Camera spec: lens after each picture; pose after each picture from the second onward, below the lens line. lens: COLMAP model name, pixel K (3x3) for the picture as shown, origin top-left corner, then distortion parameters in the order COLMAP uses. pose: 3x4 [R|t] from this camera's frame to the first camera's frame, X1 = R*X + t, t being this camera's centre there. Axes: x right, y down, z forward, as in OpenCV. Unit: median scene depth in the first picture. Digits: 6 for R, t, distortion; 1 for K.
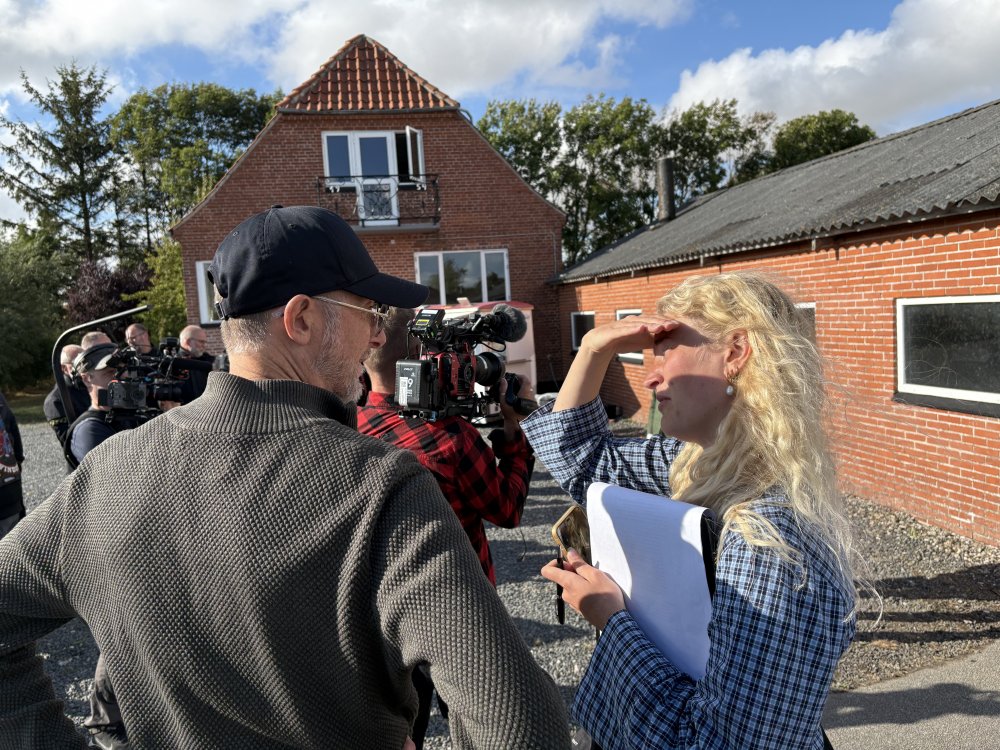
lens RADIAL K [[675.6, 0, 458.0], [0, 675.6, 372.8], [0, 0, 1]] dist [0.003072, -0.025630]
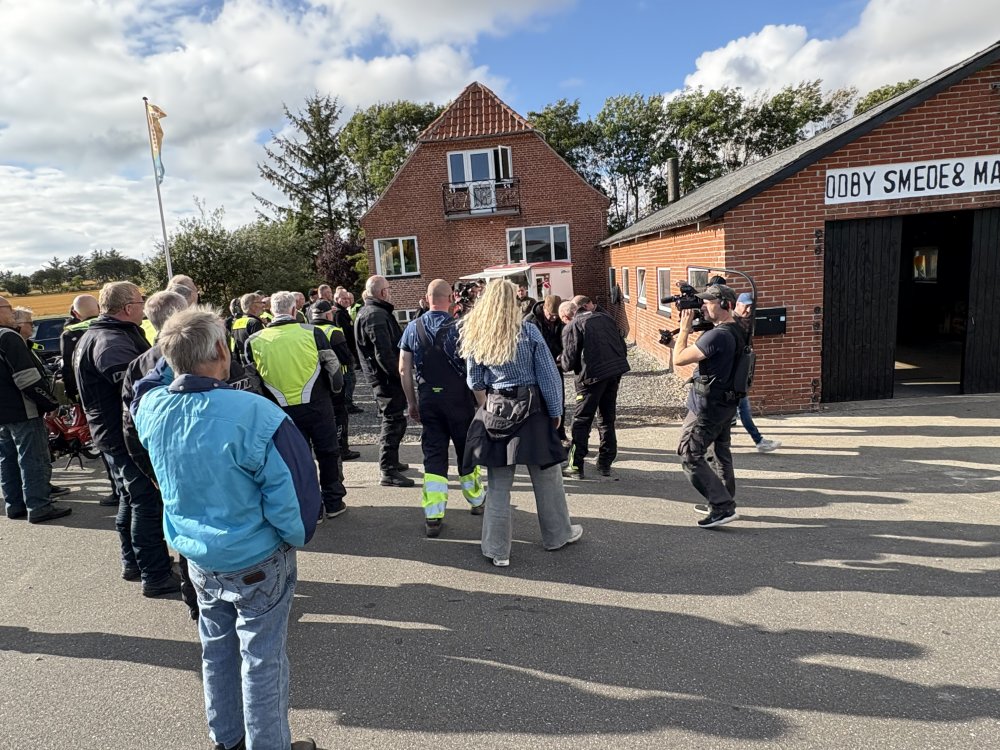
lens RADIAL K [[549.6, 0, 500.0], [0, 549.6, 375.0], [0, 0, 1]] dist [-0.028055, 0.000757]
pose [[0.972973, 0.030818, -0.228852, 0.105287], [-0.003223, 0.992770, 0.119986, 0.001446], [0.230895, -0.116005, 0.966038, -0.119906]]
